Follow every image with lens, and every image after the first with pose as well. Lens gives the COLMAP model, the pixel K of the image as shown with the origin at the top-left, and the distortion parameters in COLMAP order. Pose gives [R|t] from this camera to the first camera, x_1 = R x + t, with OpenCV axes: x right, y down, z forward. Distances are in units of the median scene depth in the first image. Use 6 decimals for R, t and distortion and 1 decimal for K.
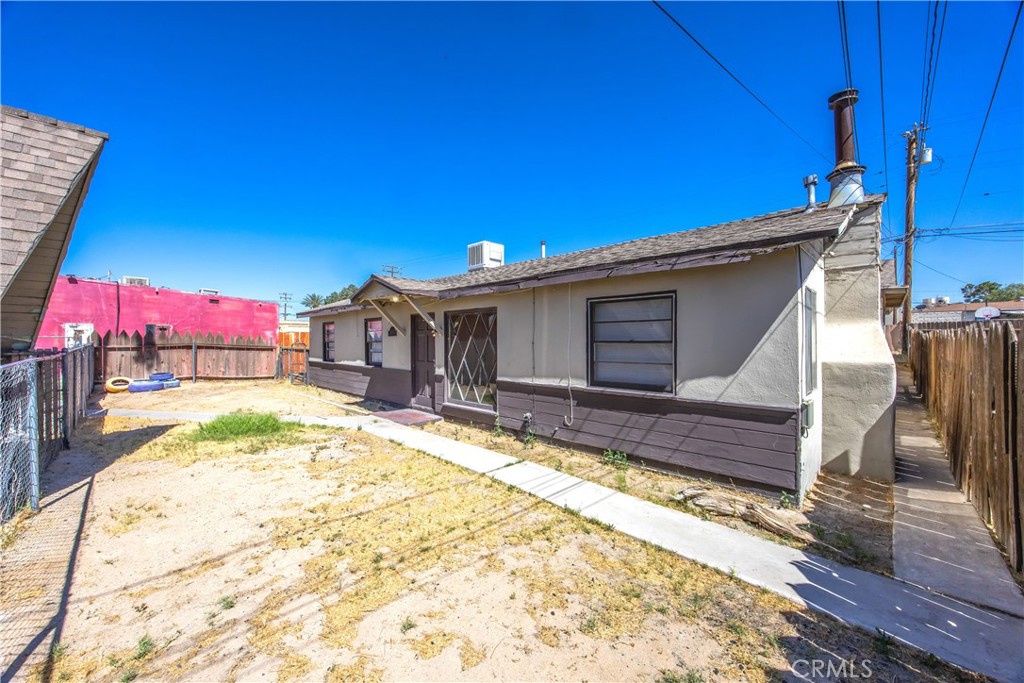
lens RADIAL K [[396.9, 0, 520.6], [0, 396.9, 336.5], [0, 0, 1]] dist [-0.001582, -0.000367]
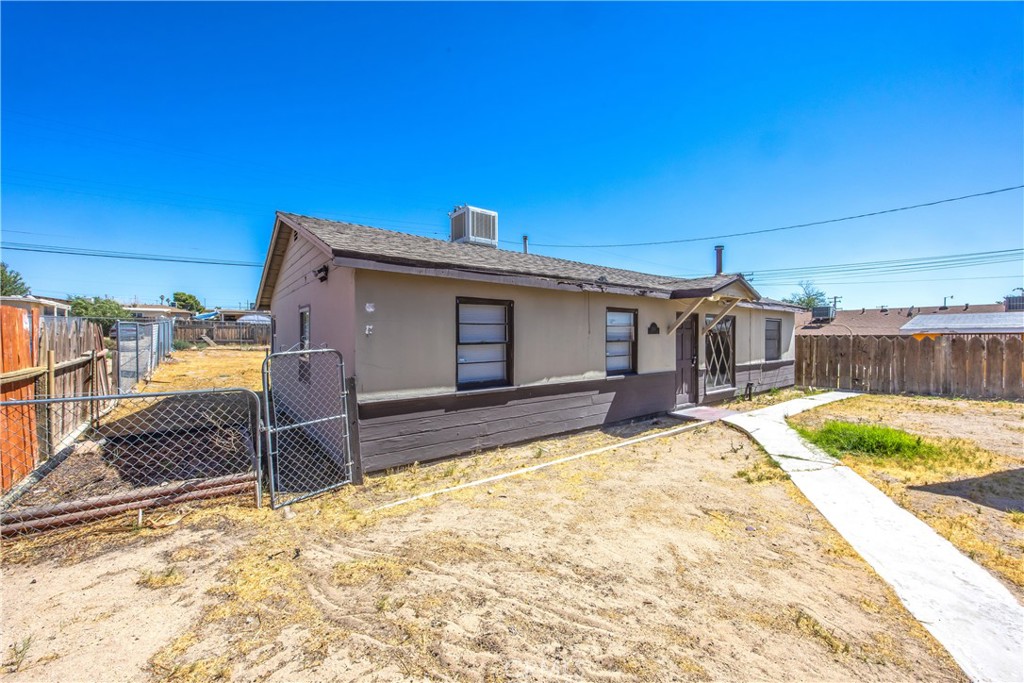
lens RADIAL K [[396.9, 0, 509.5], [0, 396.9, 344.0], [0, 0, 1]] dist [-0.001582, -0.000367]
pose [[0.139886, -0.004754, 0.990156, -1.136052], [0.001768, 0.999988, 0.004551, 0.014914], [-0.990166, 0.001114, 0.139893, 1.129885]]
